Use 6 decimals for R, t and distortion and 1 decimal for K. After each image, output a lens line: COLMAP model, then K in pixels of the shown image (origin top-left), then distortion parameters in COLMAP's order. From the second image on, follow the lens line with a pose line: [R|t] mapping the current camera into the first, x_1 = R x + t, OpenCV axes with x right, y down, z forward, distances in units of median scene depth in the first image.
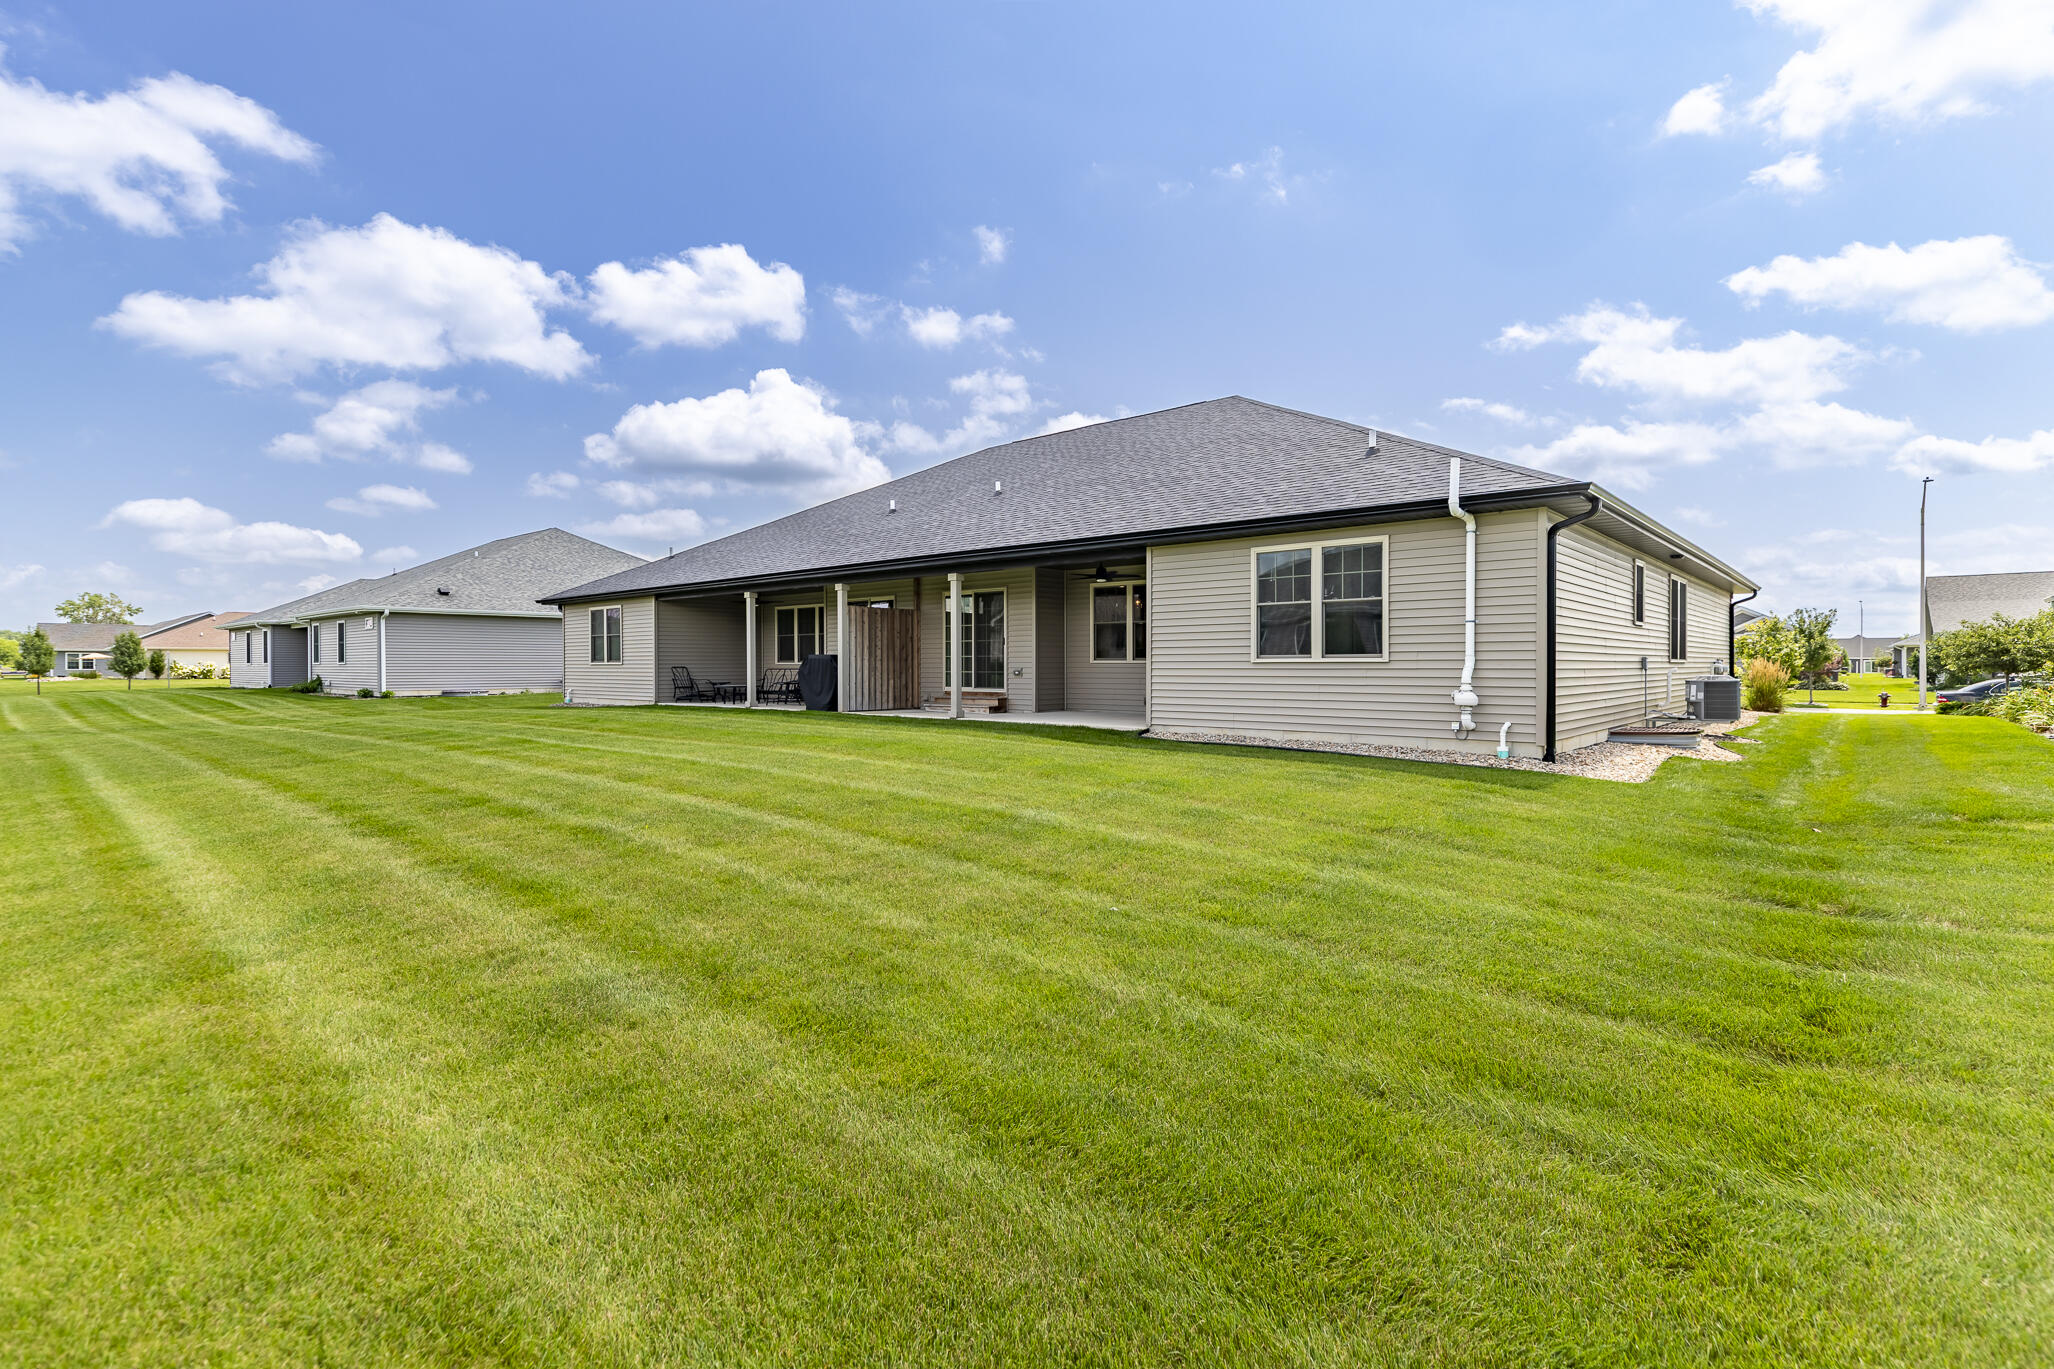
lens RADIAL K [[958.2, 0, 1031.1], [0, 958.2, 673.4], [0, 0, 1]] dist [0.019391, -0.000249]
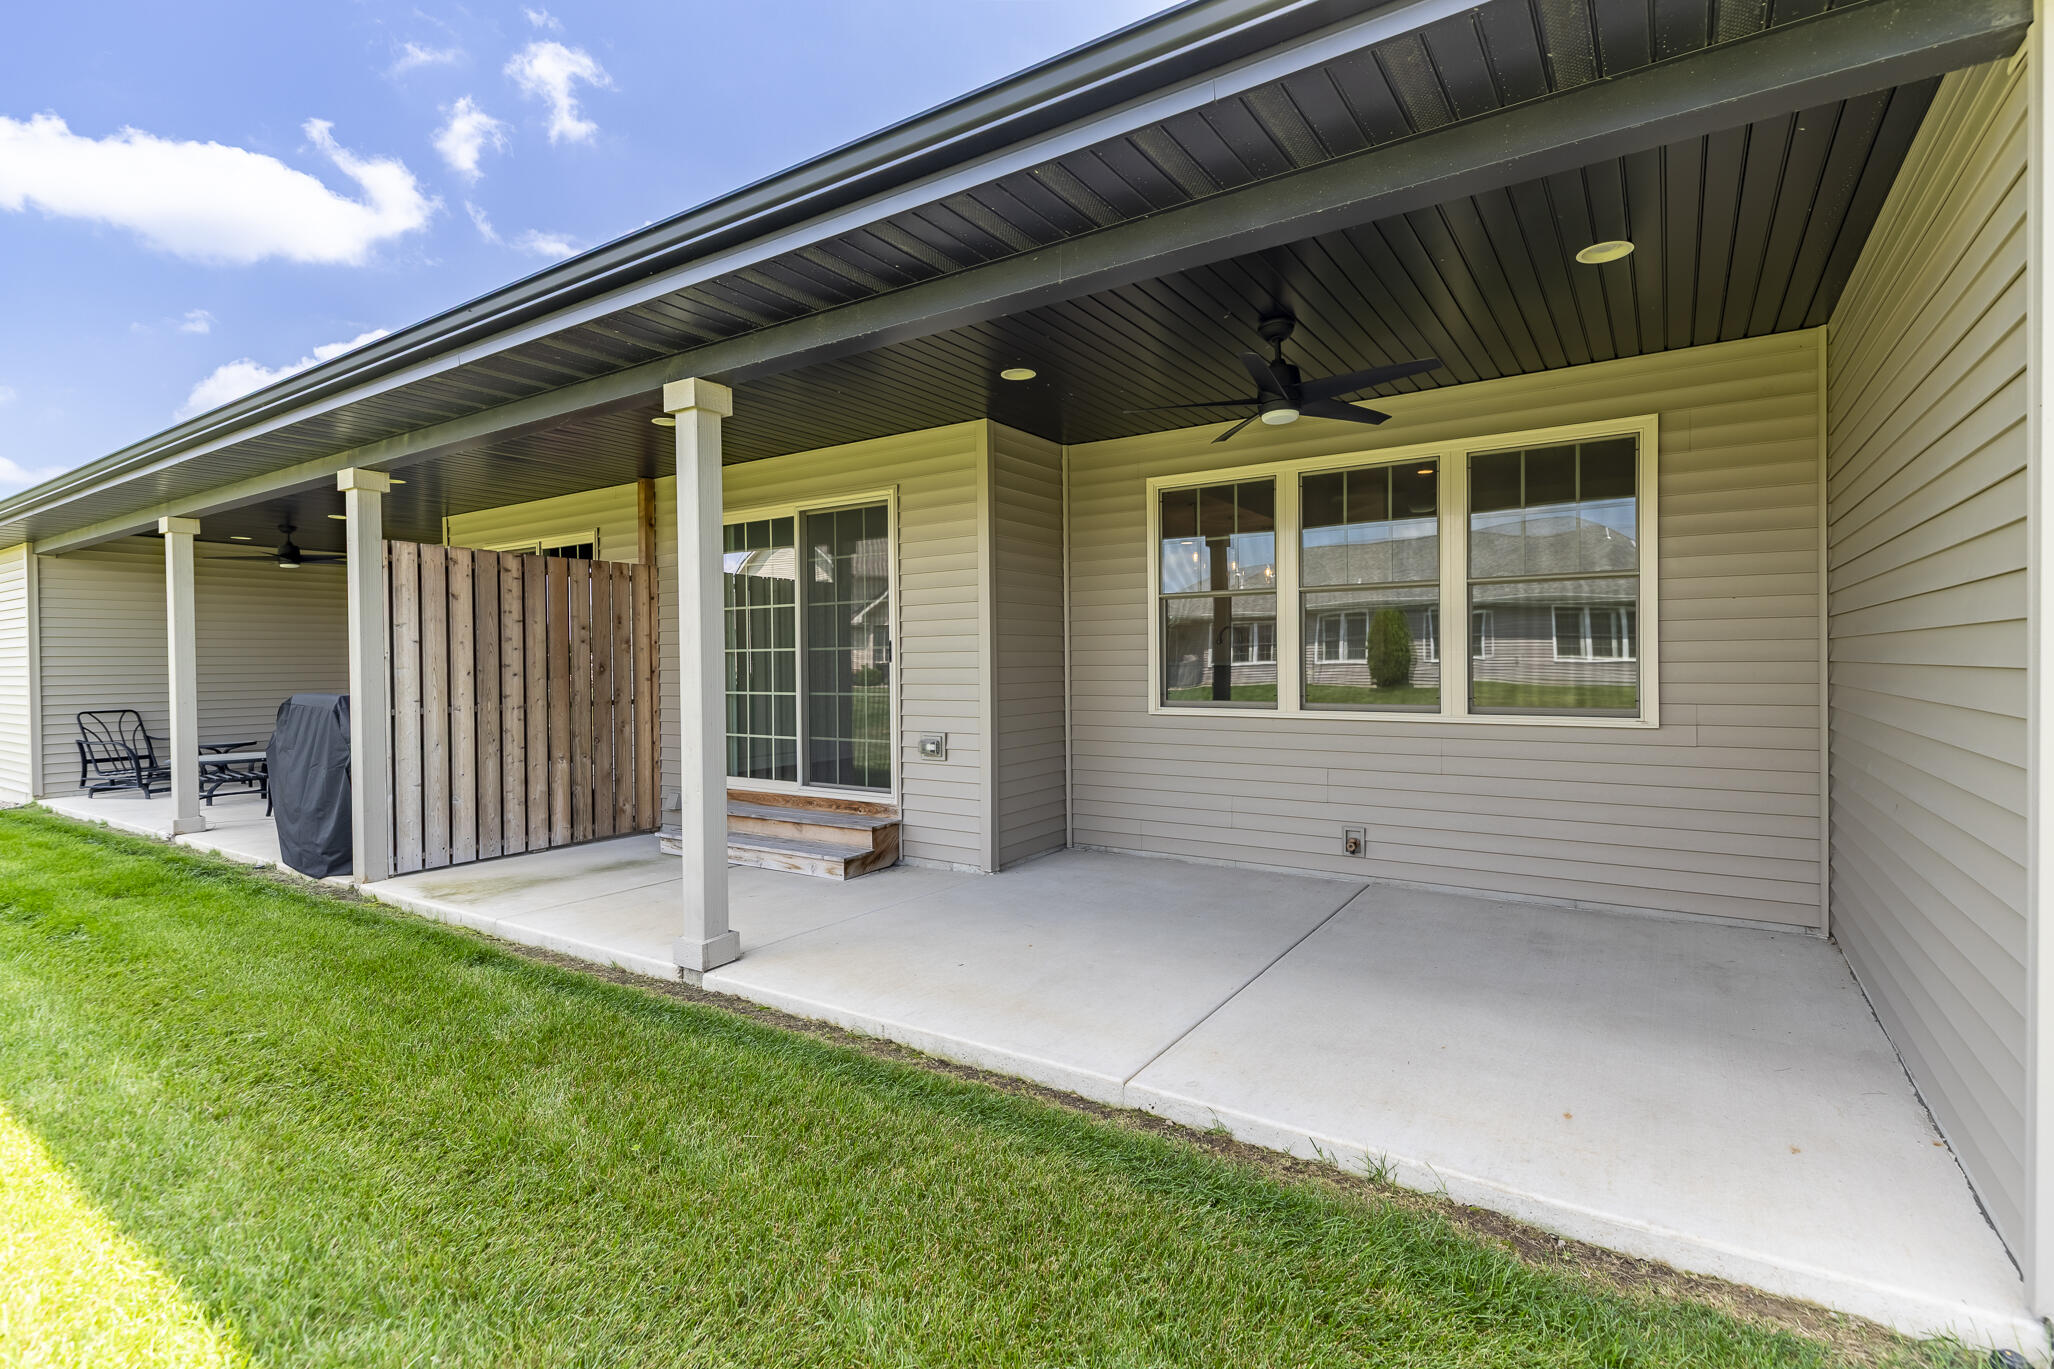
lens RADIAL K [[958.2, 0, 1031.1], [0, 958.2, 673.4], [0, 0, 1]] dist [0.019391, -0.000249]
pose [[0.990522, -0.007694, 0.137138, -0.033195], [0.007396, 0.999969, 0.002680, -0.034379], [-0.137155, -0.001641, 0.990548, 0.861484]]
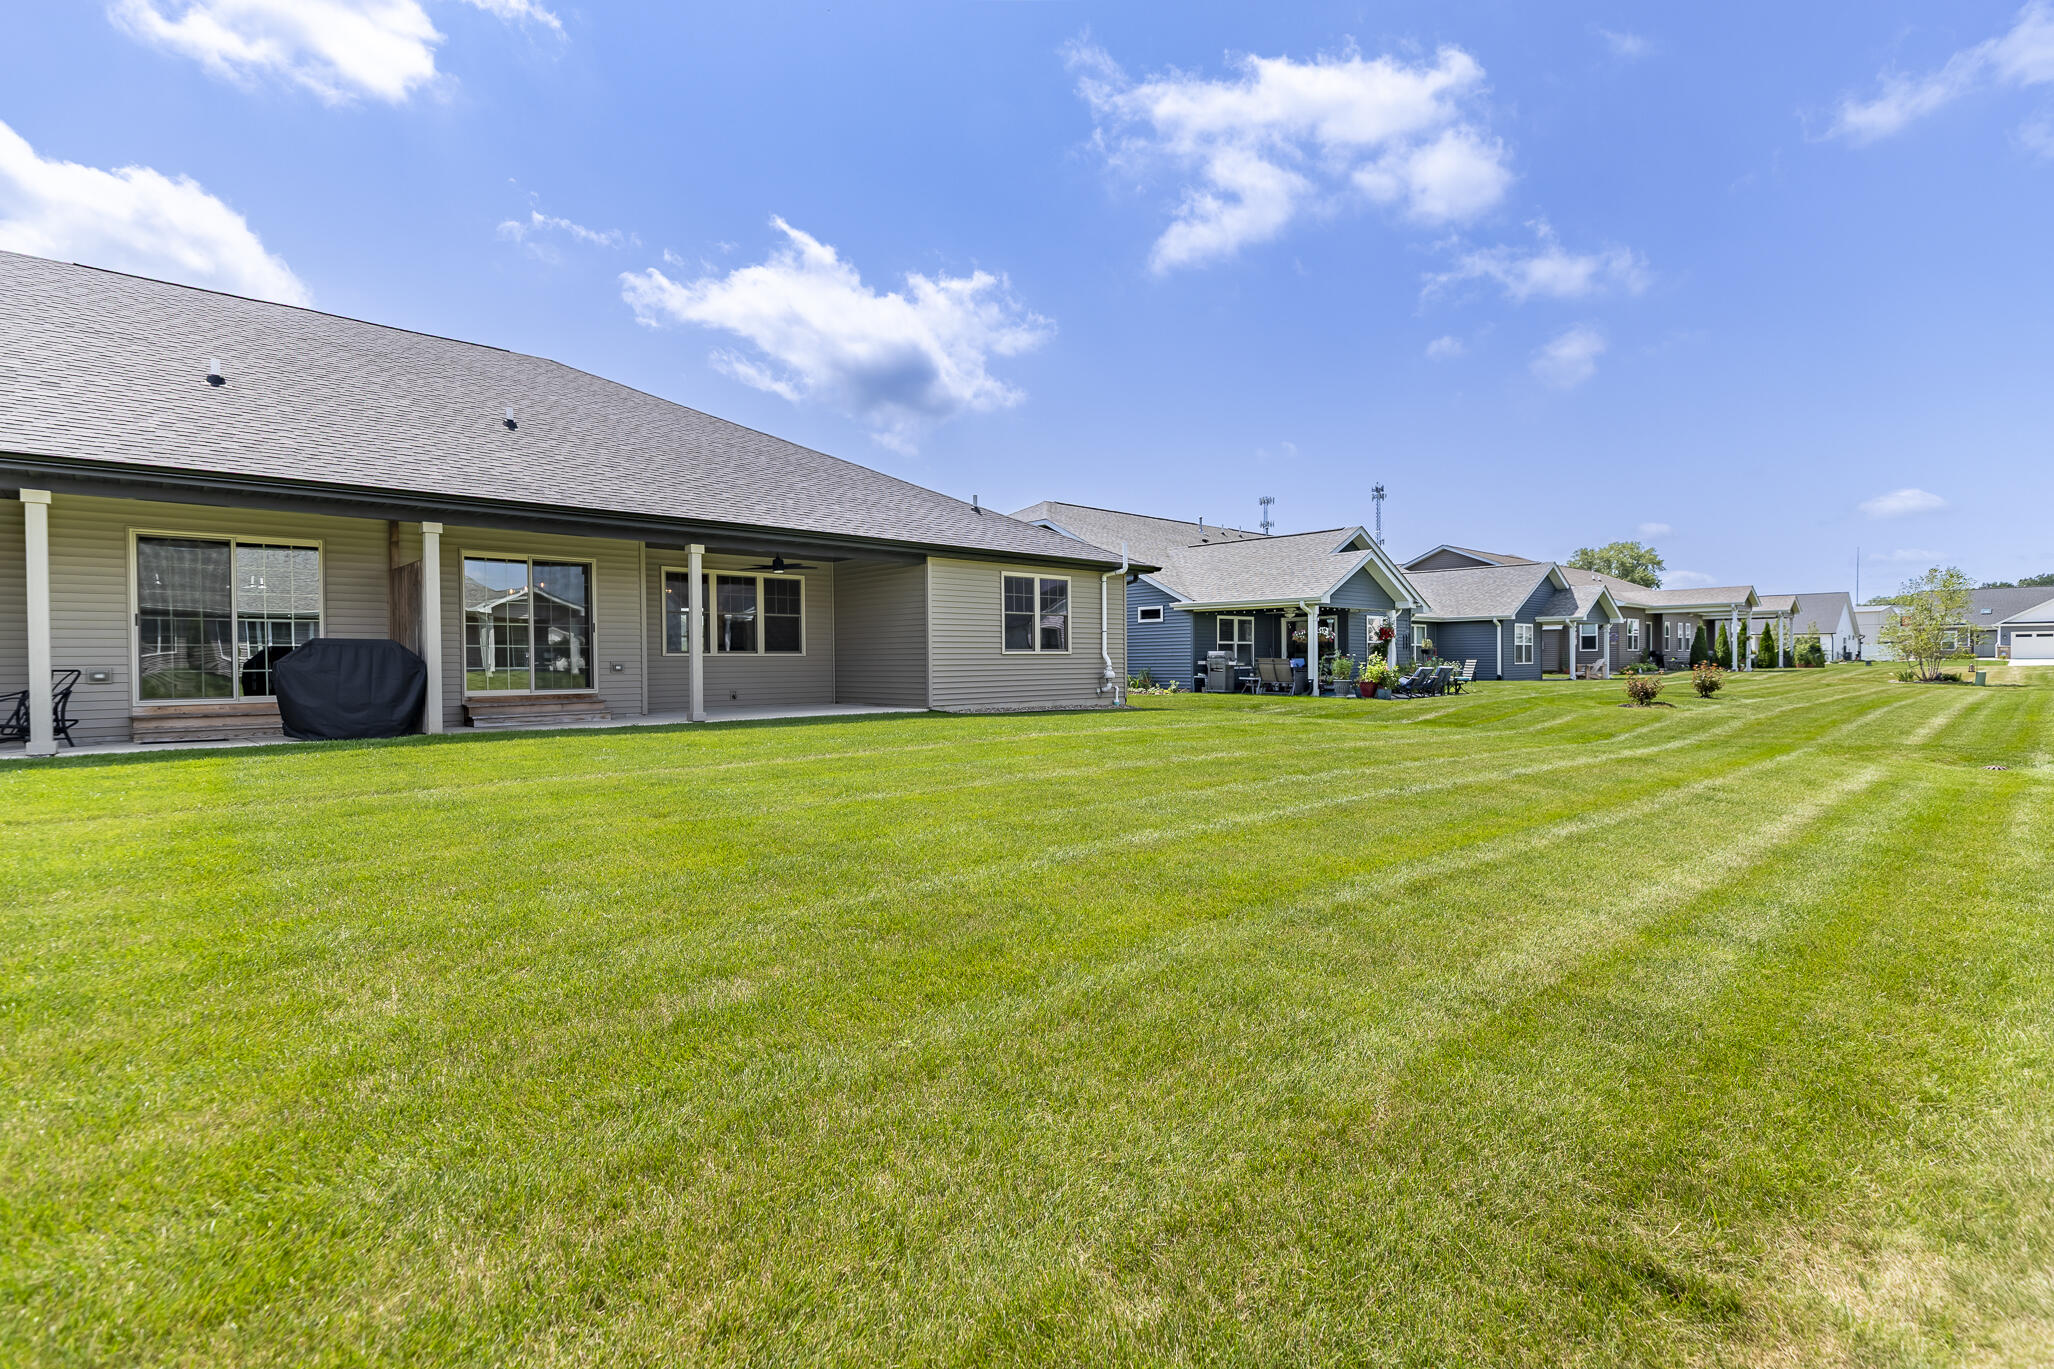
lens RADIAL K [[958.2, 0, 1031.1], [0, 958.2, 673.4], [0, 0, 1]] dist [0.019391, -0.000249]
pose [[0.081391, -0.009484, 0.996637, -1.019948], [0.019737, 0.999774, 0.007902, 0.005619], [-0.996487, 0.019028, 0.081560, 0.757795]]
